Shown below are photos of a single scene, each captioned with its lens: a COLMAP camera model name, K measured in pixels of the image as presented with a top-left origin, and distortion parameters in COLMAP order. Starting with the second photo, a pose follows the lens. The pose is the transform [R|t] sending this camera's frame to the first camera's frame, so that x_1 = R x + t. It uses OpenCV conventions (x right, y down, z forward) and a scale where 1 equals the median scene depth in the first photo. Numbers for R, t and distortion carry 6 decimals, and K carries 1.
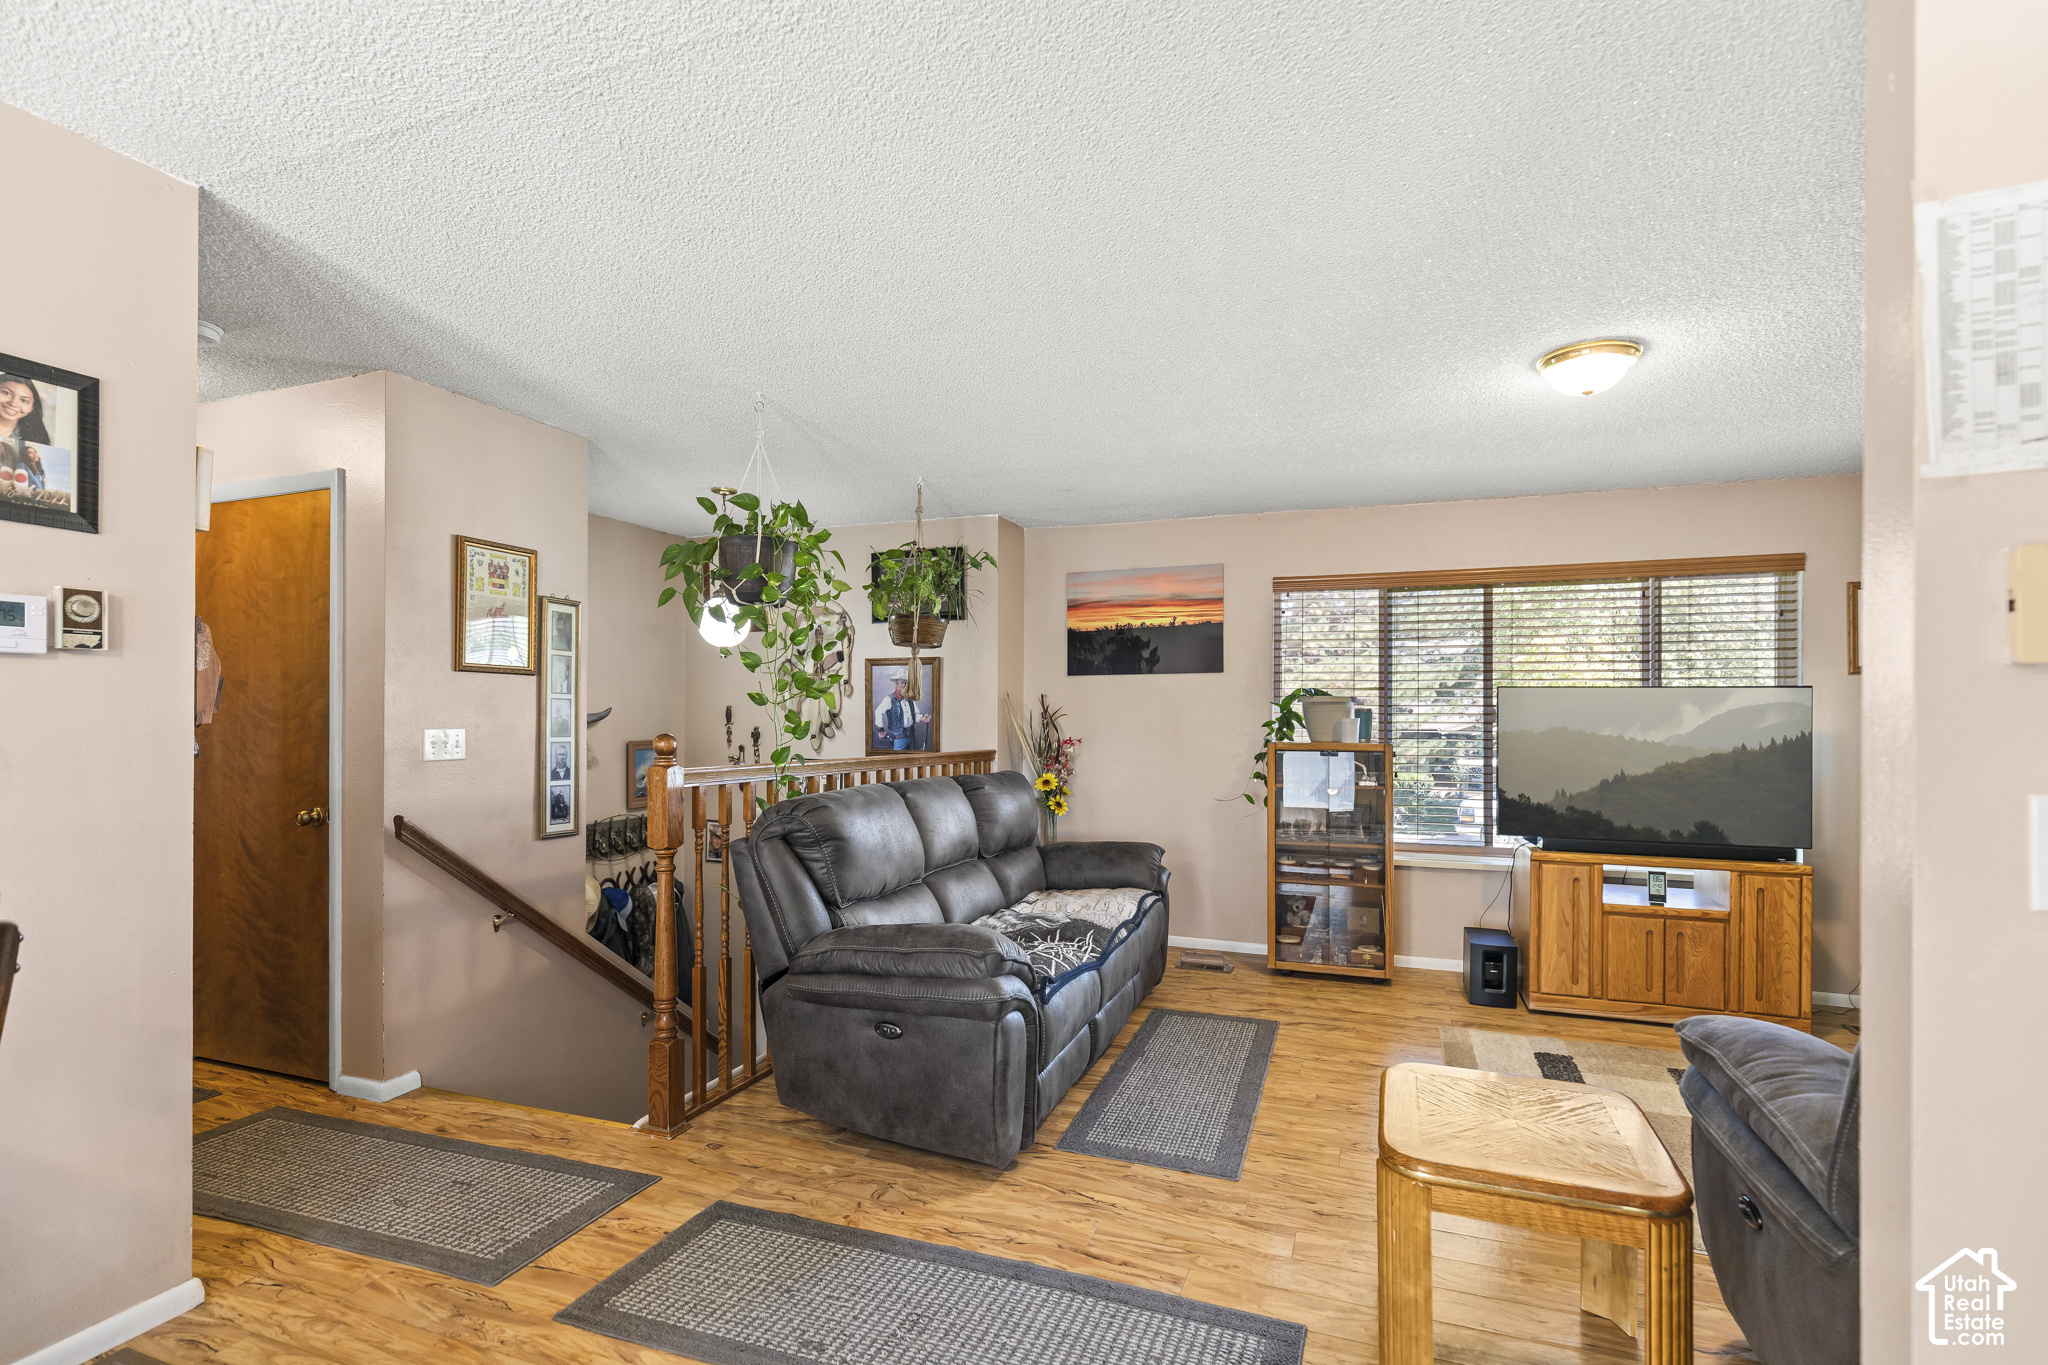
lens RADIAL K [[956.3, 0, 1027.4], [0, 956.3, 725.8], [0, 0, 1]] dist [0.000141, 0.000015]
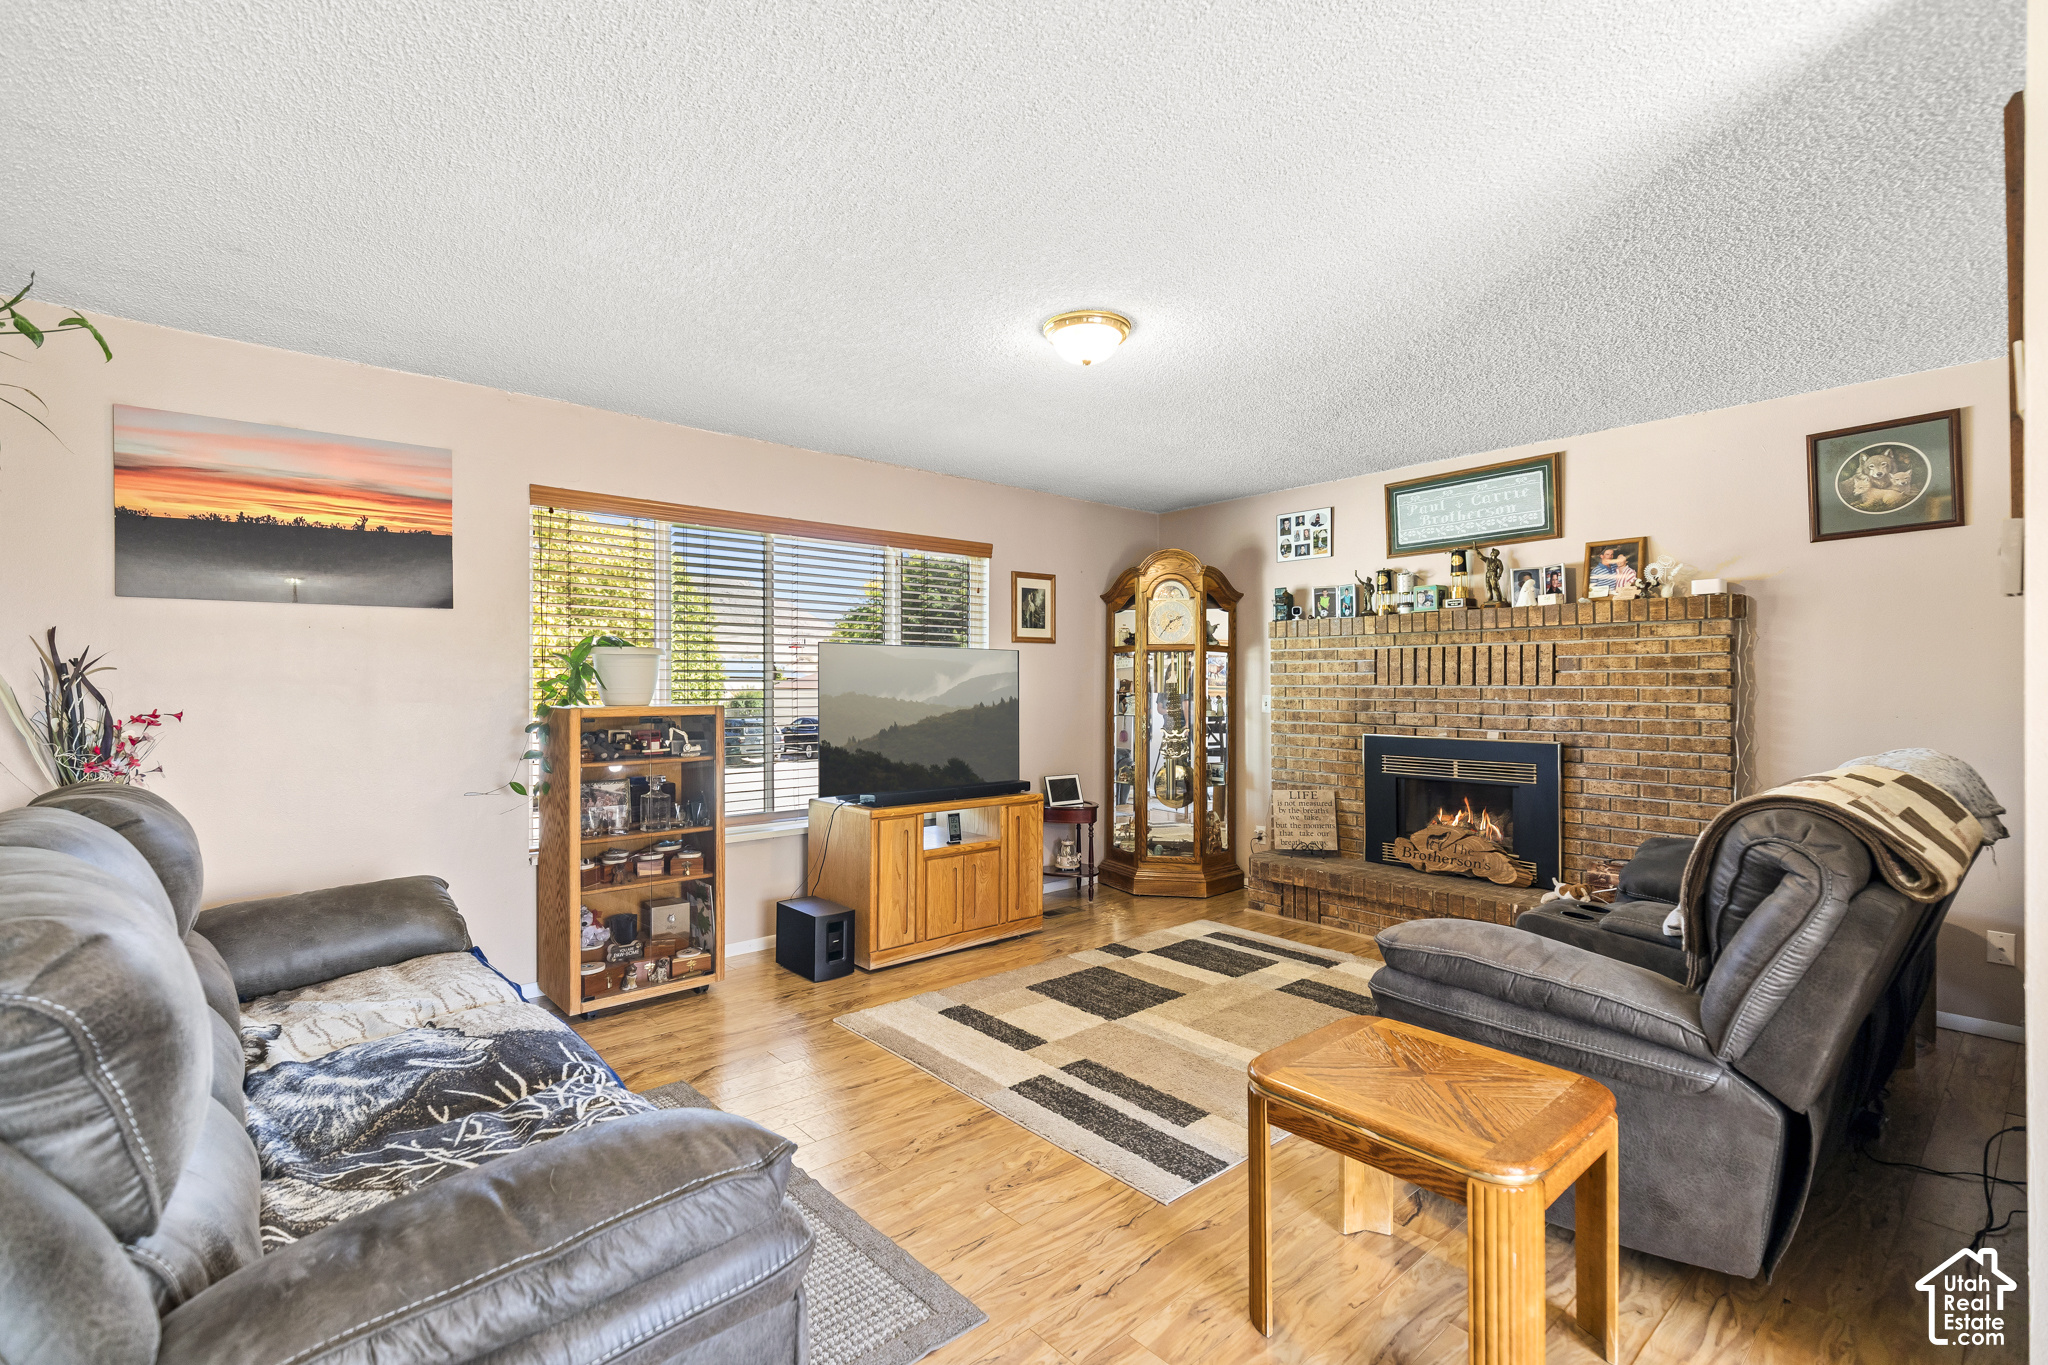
lens RADIAL K [[911.4, 0, 1026.4], [0, 911.4, 689.2], [0, 0, 1]] dist [0.001226, 0.000075]
pose [[0.463440, -0.007286, 0.886098, -0.218915], [0.008492, 0.999957, 0.003781, 0.003286], [-0.886088, 0.005772, 0.463482, 0.393291]]
